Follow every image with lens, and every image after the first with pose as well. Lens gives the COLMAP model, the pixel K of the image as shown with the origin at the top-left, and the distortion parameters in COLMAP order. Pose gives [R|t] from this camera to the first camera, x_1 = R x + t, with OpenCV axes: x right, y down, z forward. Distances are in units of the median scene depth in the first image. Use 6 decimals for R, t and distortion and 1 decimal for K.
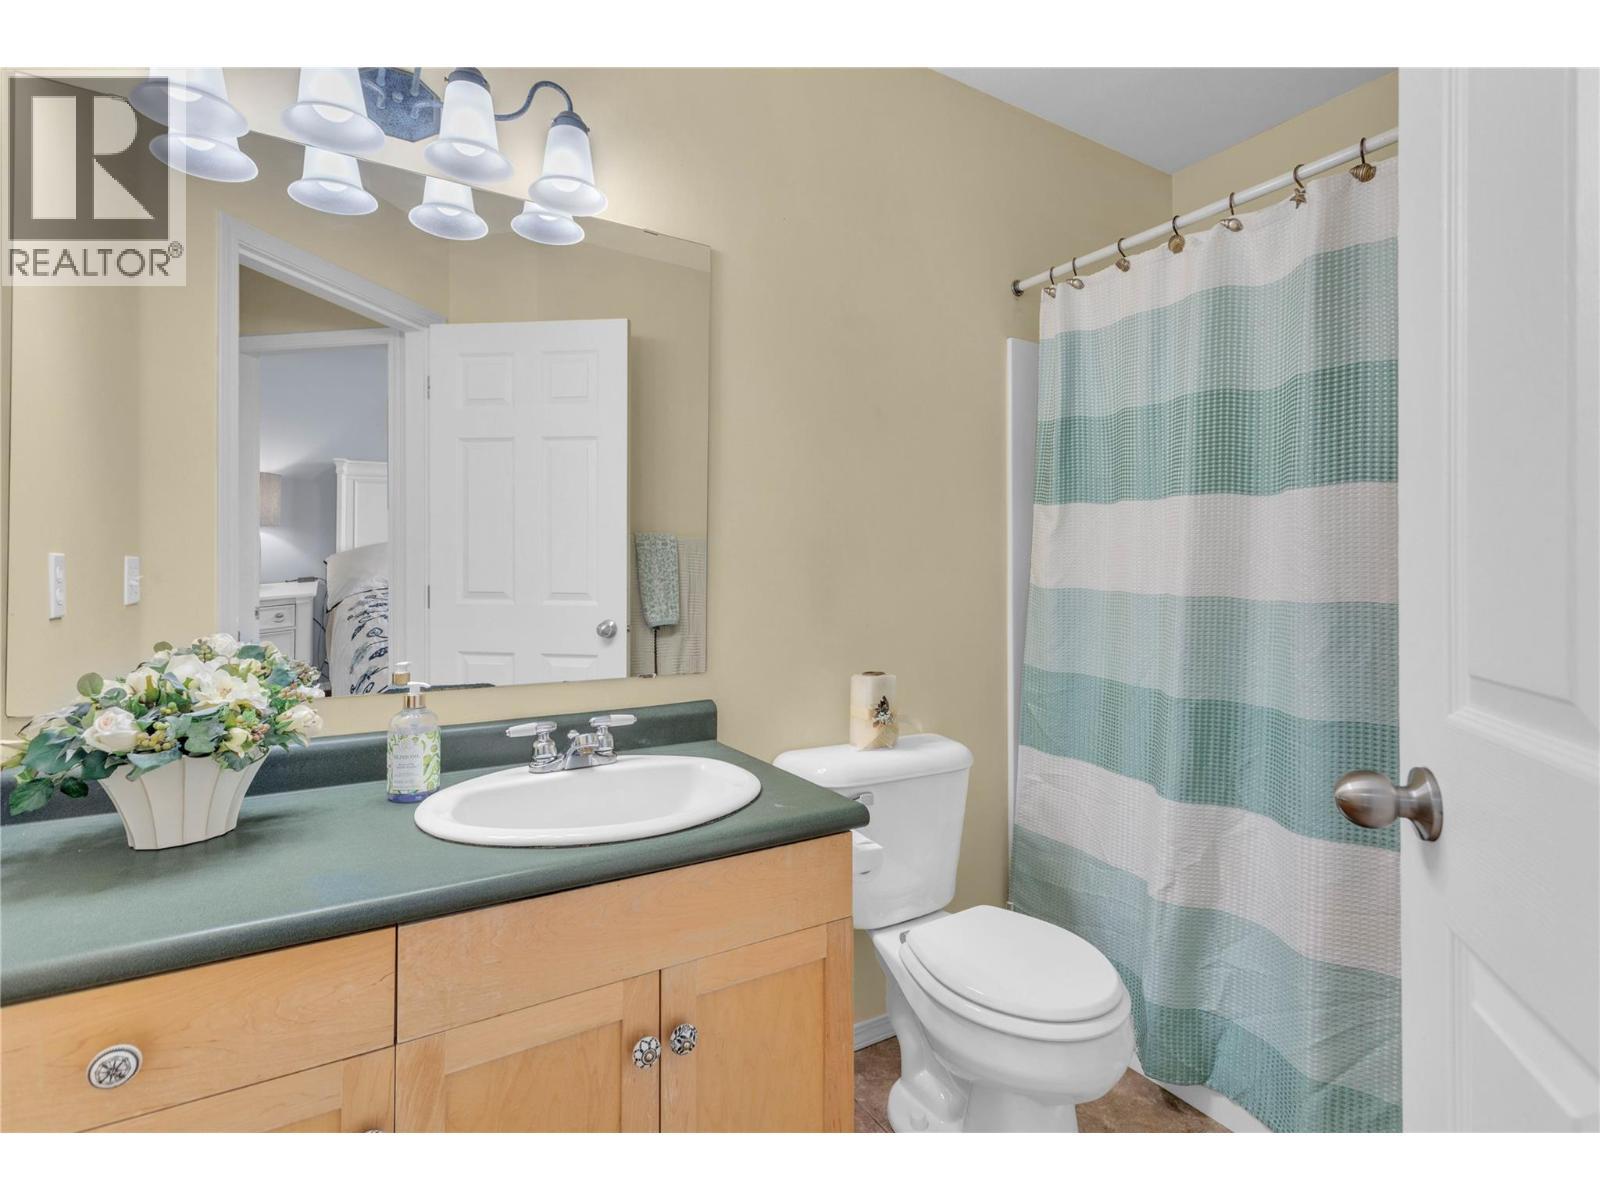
lens RADIAL K [[776.3, 0, 799.8], [0, 776.3, 578.5], [0, 0, 1]] dist [-0.000904, 0.000012]
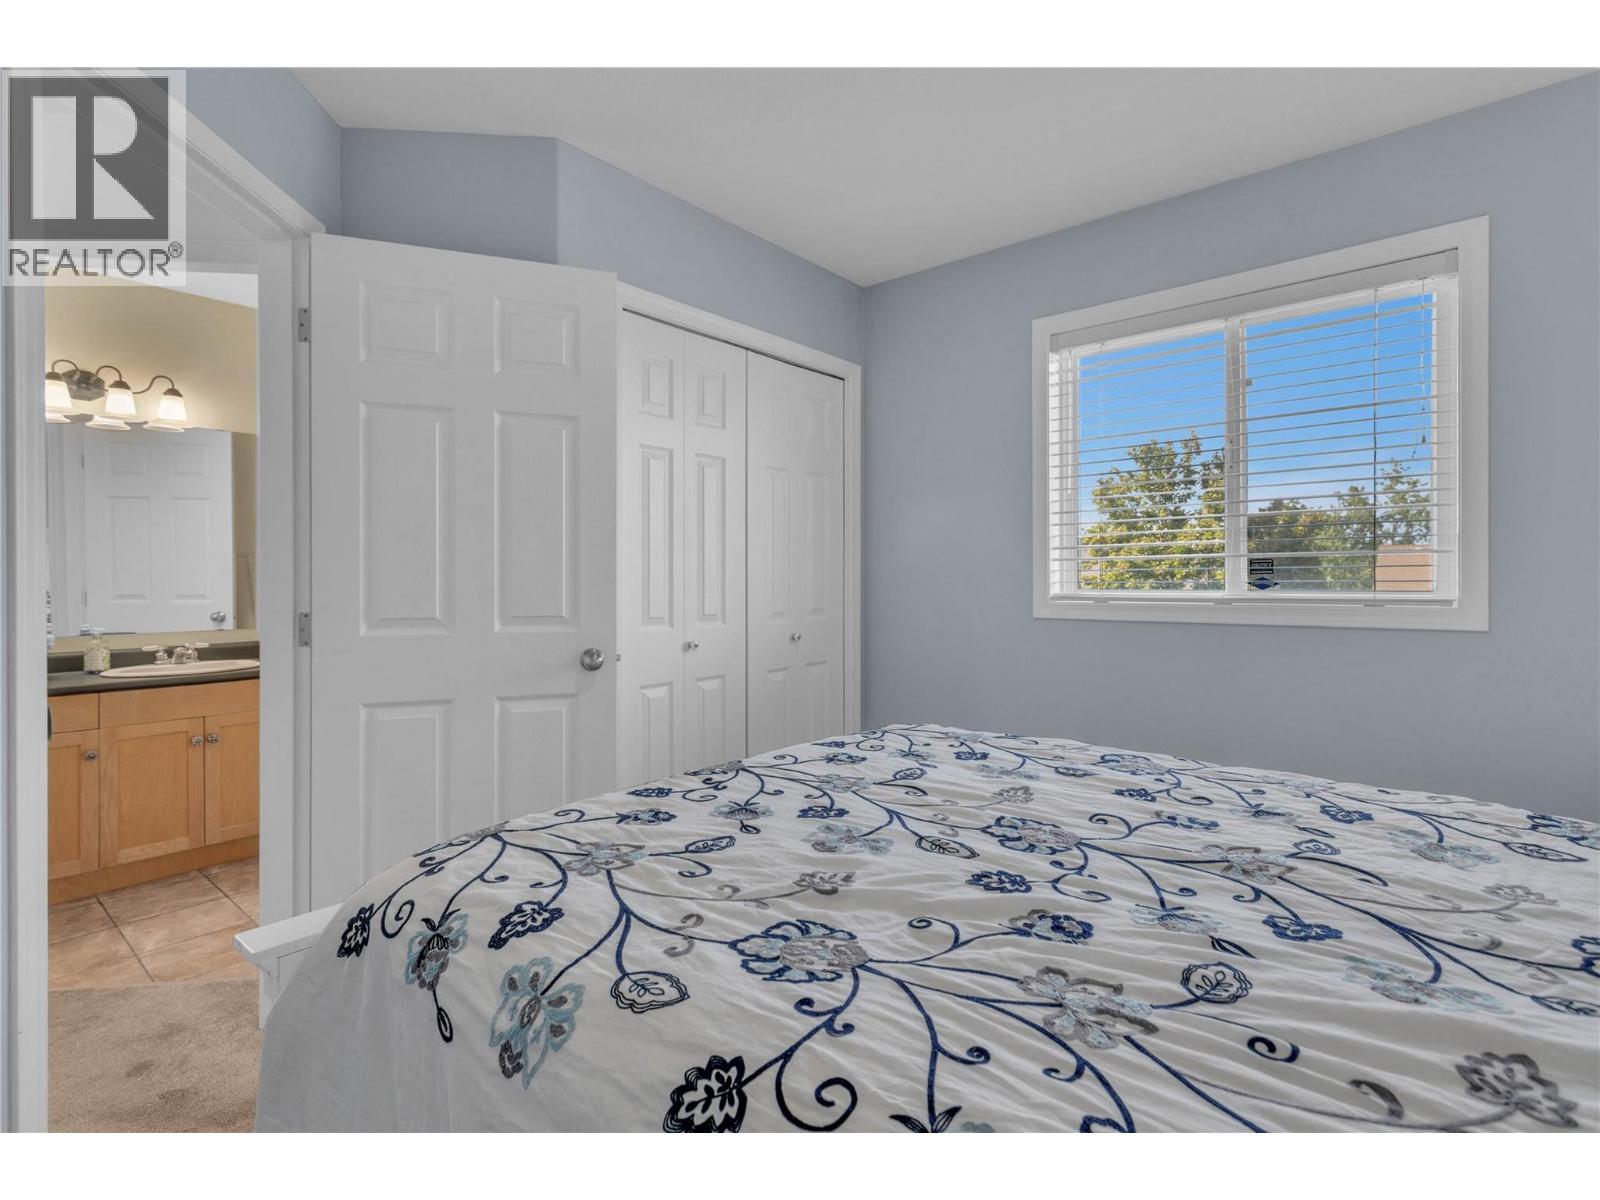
lens RADIAL K [[798.4, 0, 806.2], [0, 798.4, 596.3], [0, 0, 1]] dist [0.002820, 0.001138]
pose [[0.949906, -0.005019, 0.312495, 0.789008], [0.001632, 0.999937, 0.011100, 0.005437], [-0.312531, -0.010034, 0.949854, -1.966755]]
